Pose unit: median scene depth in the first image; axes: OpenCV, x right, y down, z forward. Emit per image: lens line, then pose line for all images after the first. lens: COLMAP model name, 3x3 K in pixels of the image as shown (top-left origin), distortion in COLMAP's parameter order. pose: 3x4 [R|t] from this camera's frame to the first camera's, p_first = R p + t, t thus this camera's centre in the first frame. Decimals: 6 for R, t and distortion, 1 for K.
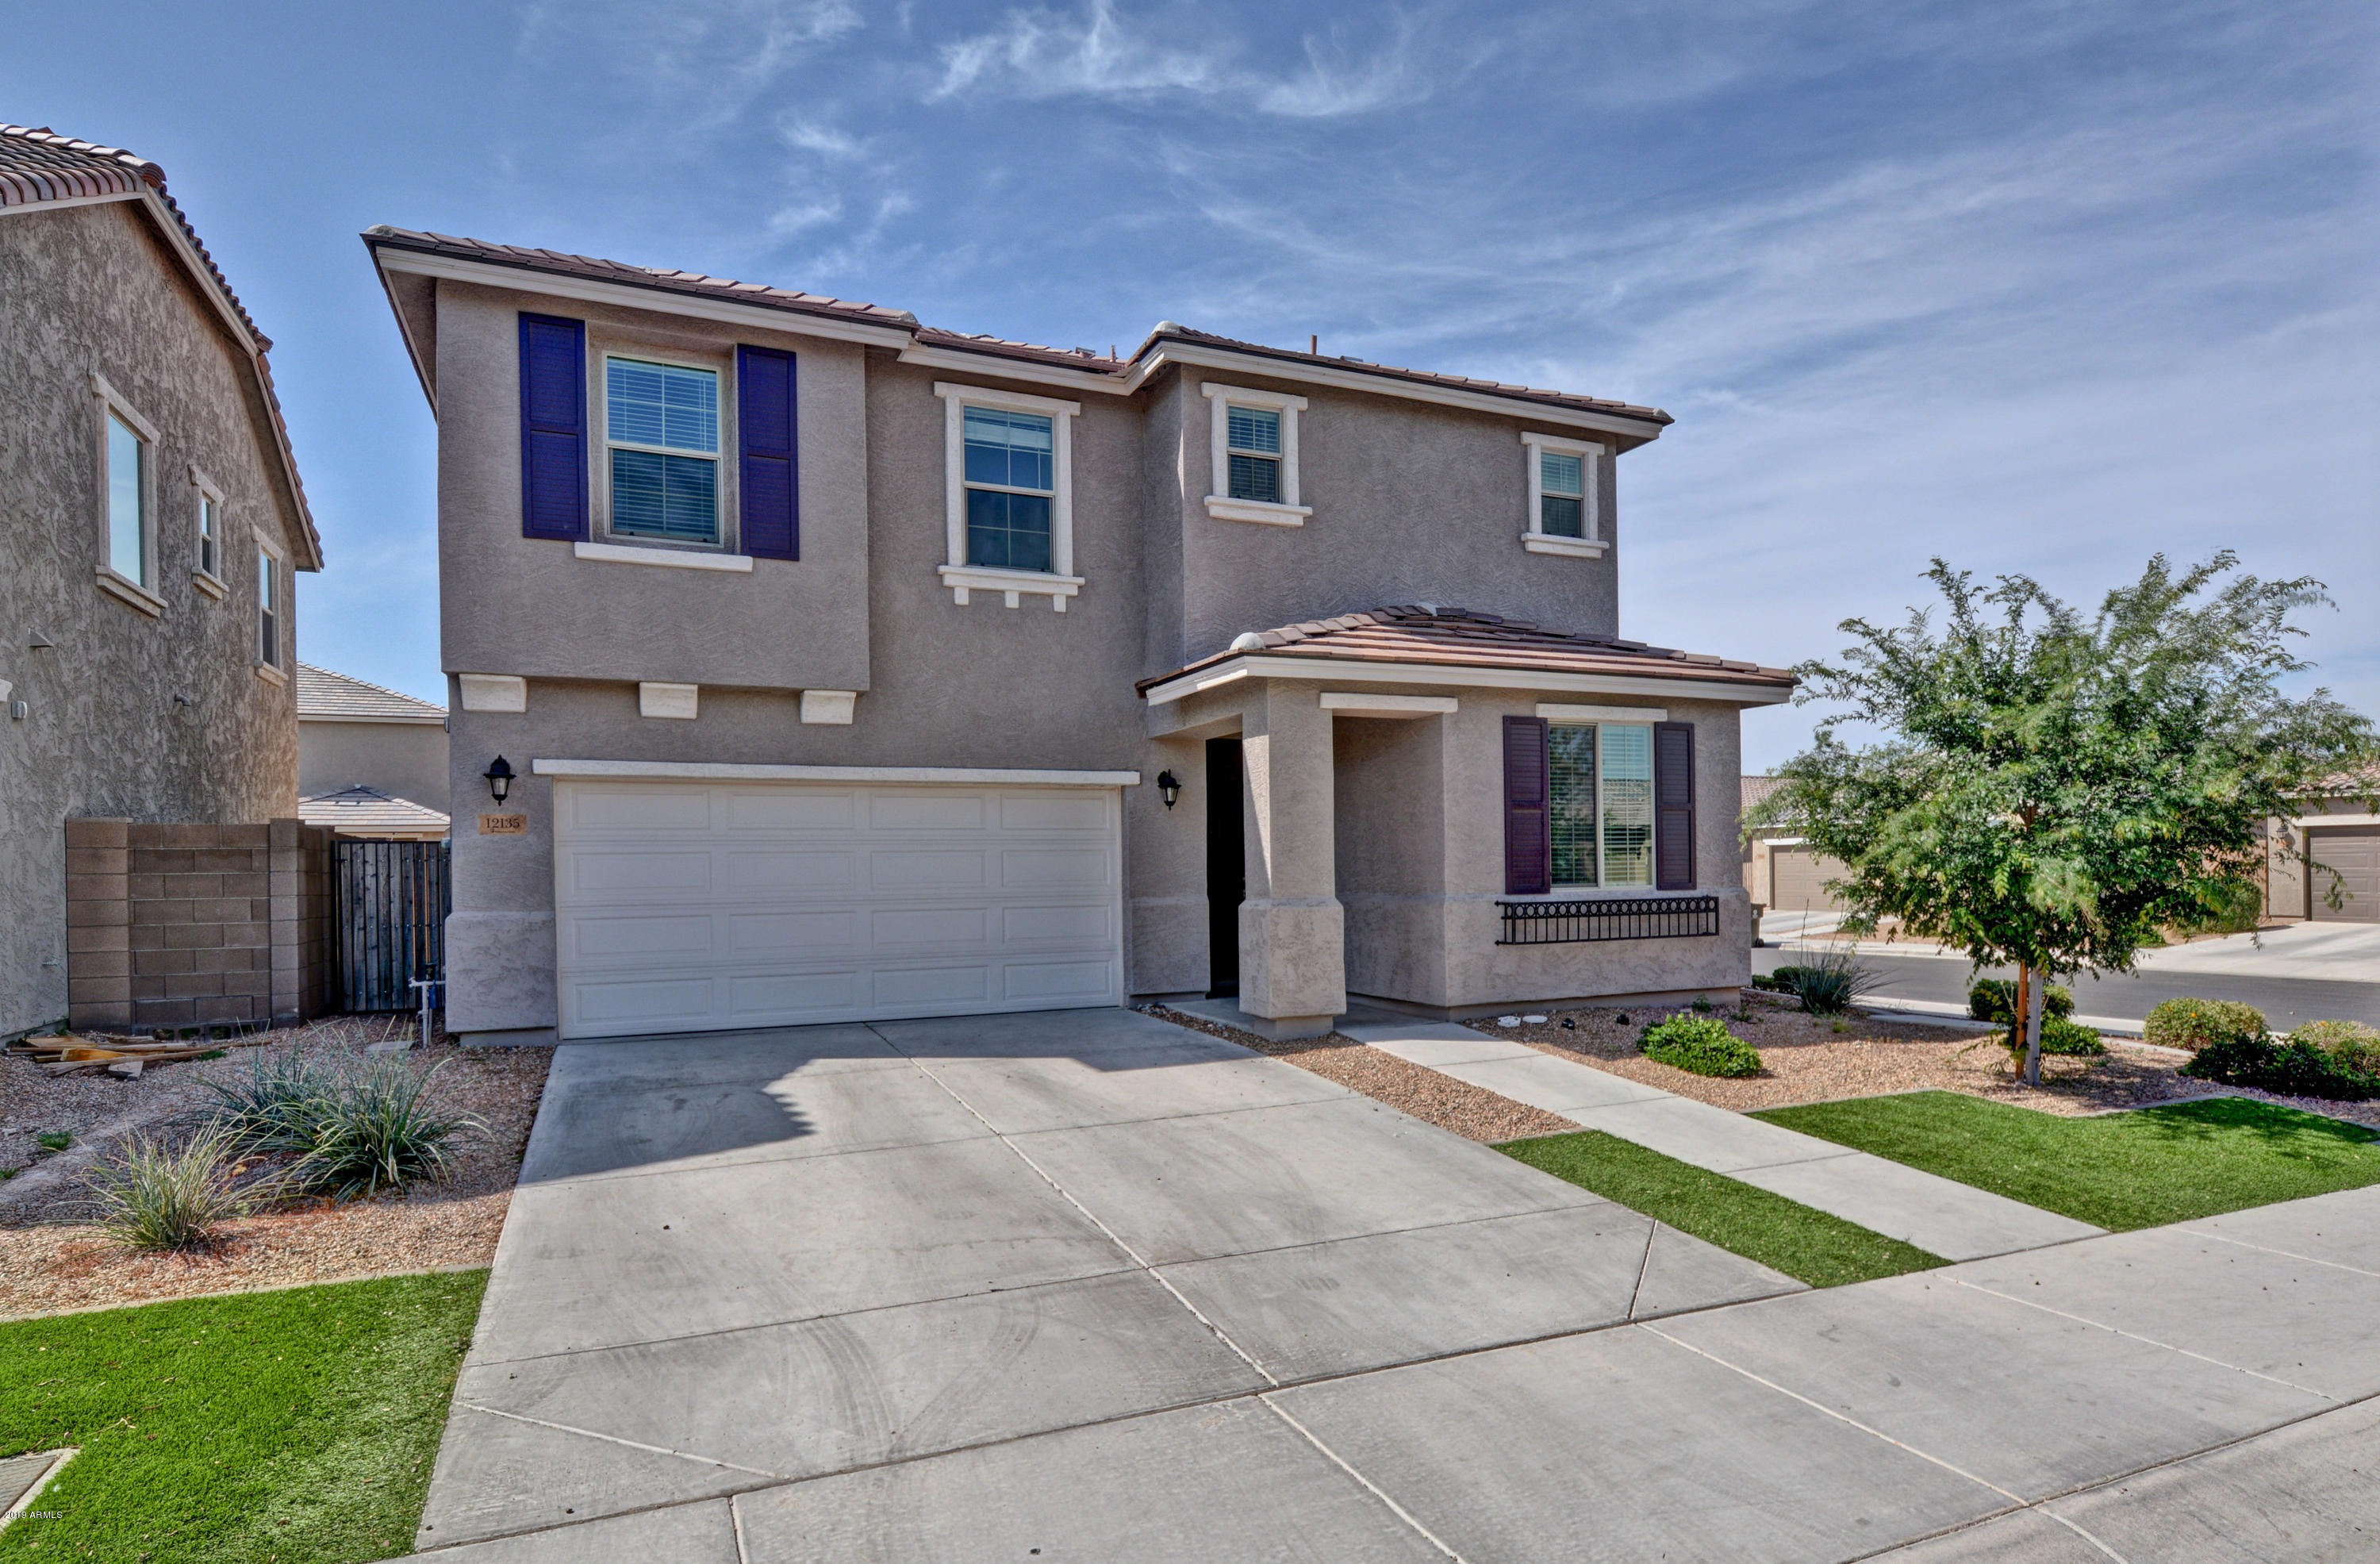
lens RADIAL K [[1247.2, 0, 1184.3], [0, 1247.2, 886.9], [0, 0, 1]] dist [0.000871, 0.000120]
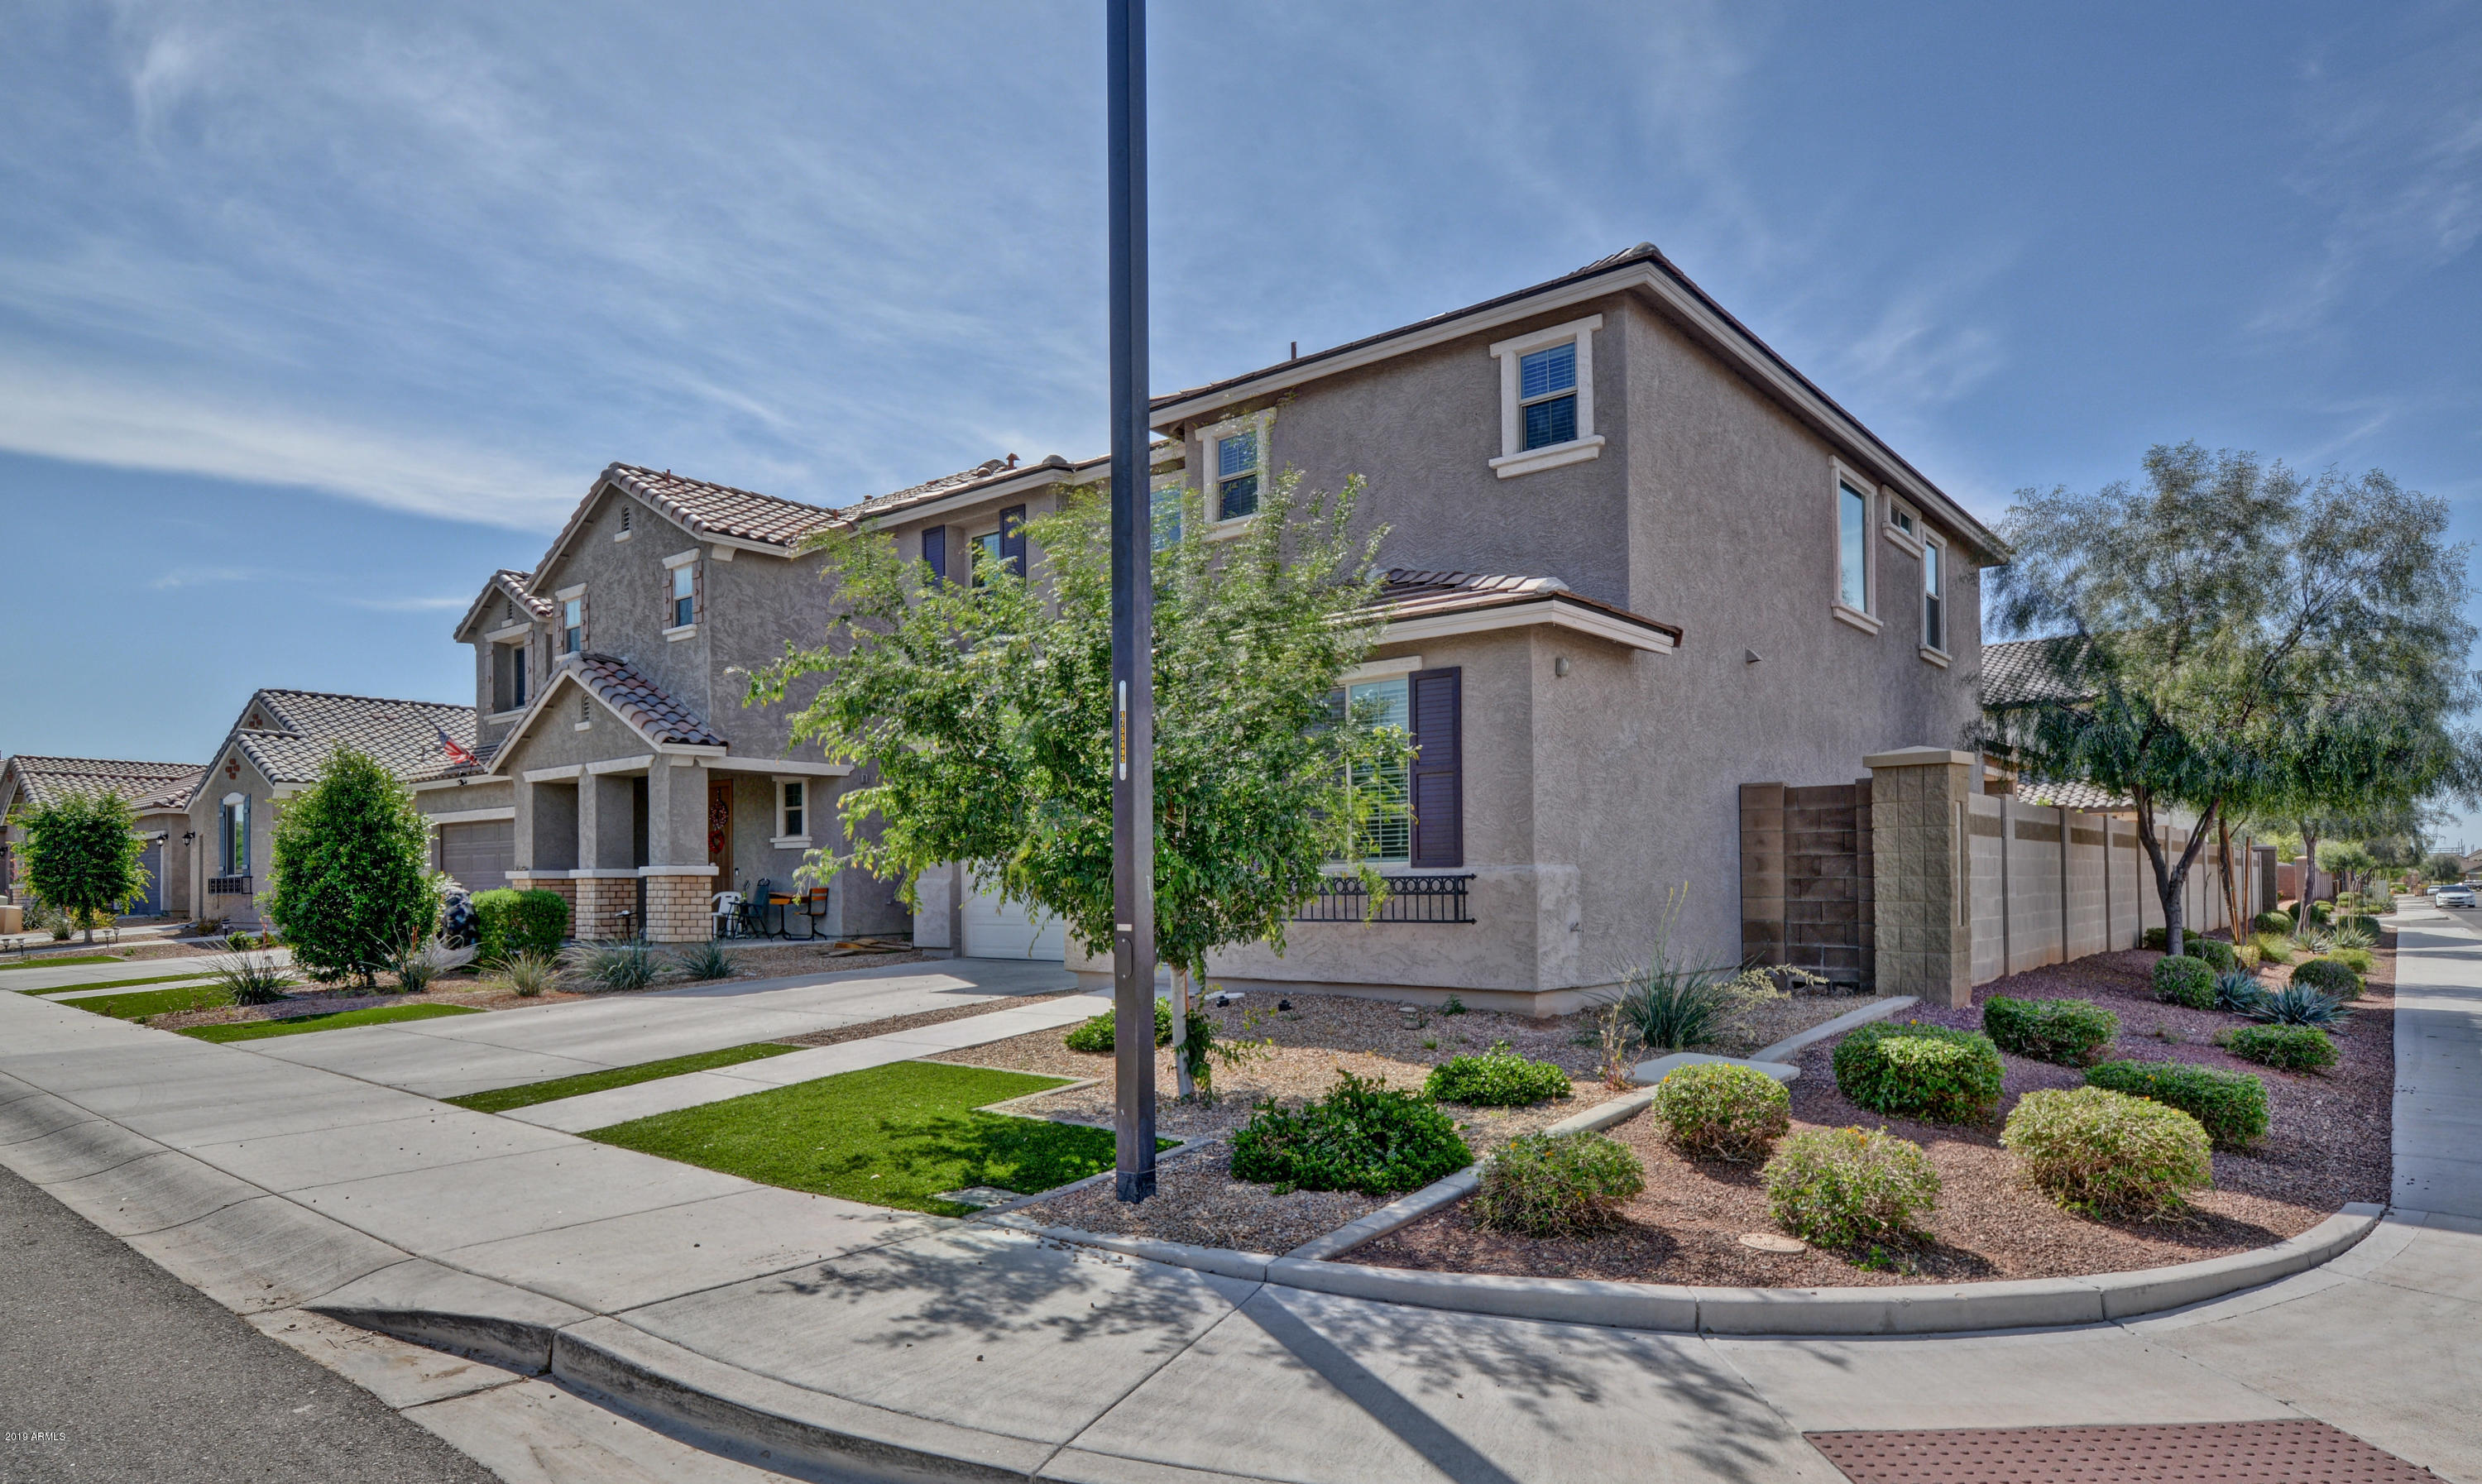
lens RADIAL K [[1401.4, 0, 1238.0], [0, 1401.4, 785.1], [0, 0, 1]] dist [0.001141, 0.000079]
pose [[0.449305, -0.049940, -0.891981, 1.124721], [-0.004492, 0.998297, -0.058156, 0.002737], [0.893367, 0.030136, 0.448316, 0.434625]]
